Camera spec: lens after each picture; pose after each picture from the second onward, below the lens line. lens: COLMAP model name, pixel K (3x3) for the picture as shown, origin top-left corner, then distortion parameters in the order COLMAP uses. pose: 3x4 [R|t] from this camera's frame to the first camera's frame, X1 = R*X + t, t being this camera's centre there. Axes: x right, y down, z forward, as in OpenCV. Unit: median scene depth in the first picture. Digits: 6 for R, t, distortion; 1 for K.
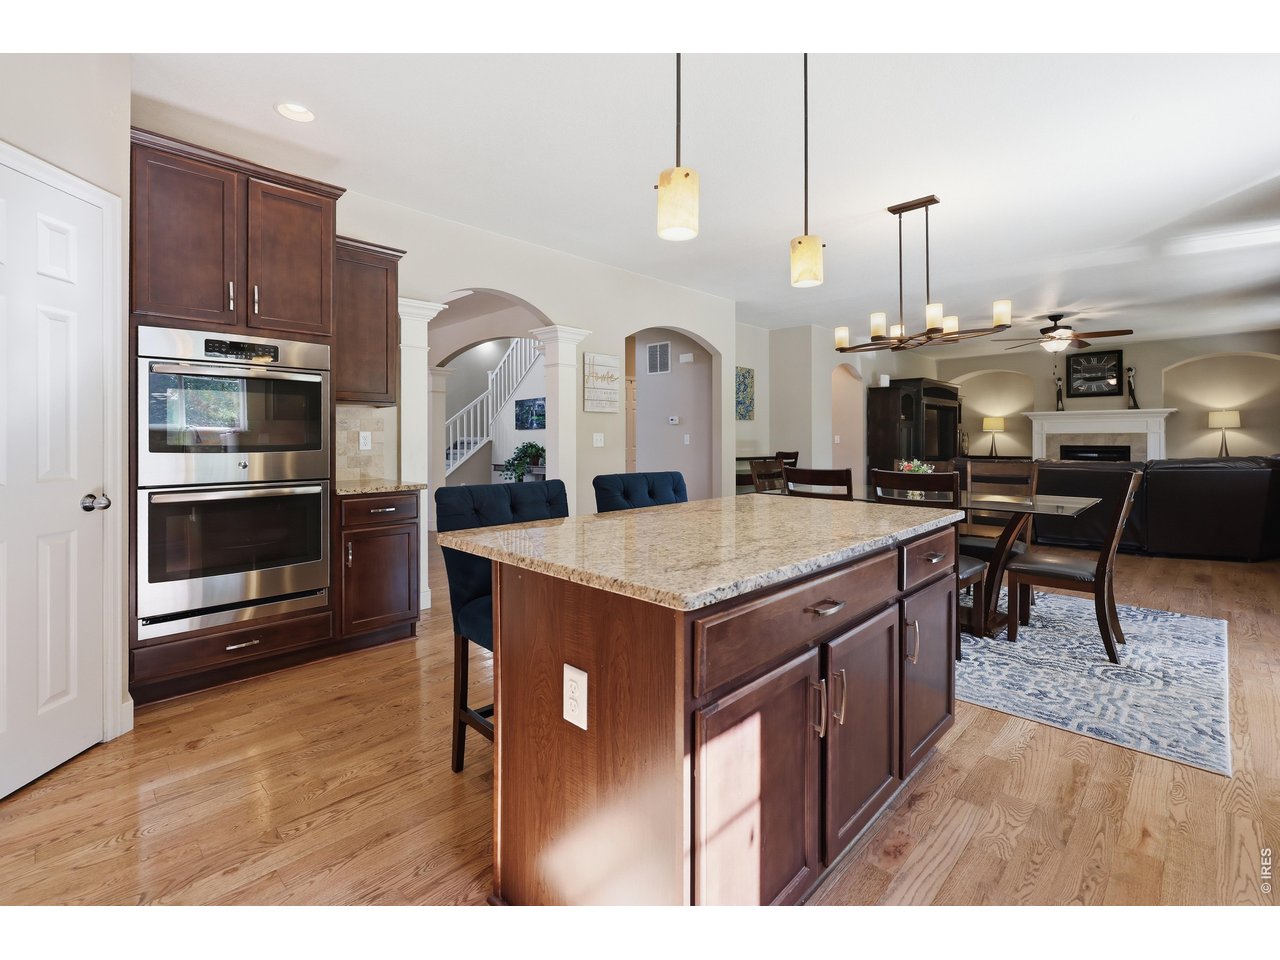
lens RADIAL K [[573.4, 0, 644.5], [0, 573.4, 439.9], [0, 0, 1]] dist [-0.011361, -0.001729]
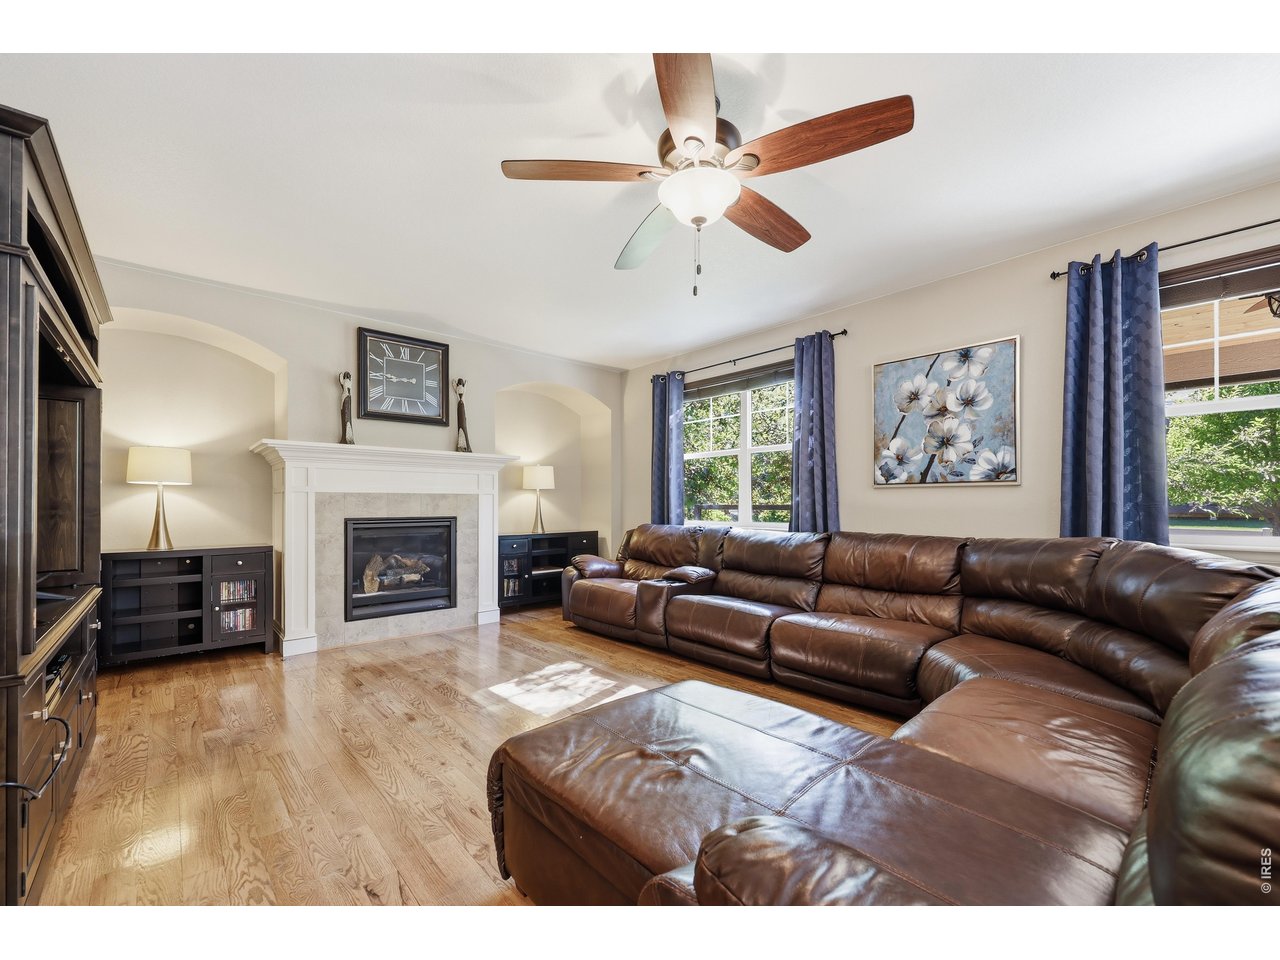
lens RADIAL K [[523.2, 0, 650.4], [0, 523.2, 506.1], [0, 0, 1]] dist [0.000393, 0.000153]
pose [[0.067987, -0.003862, 0.997679, 0.322079], [0.003409, 0.999988, 0.003639, -0.000789], [-0.997680, 0.003154, 0.067999, 0.731681]]
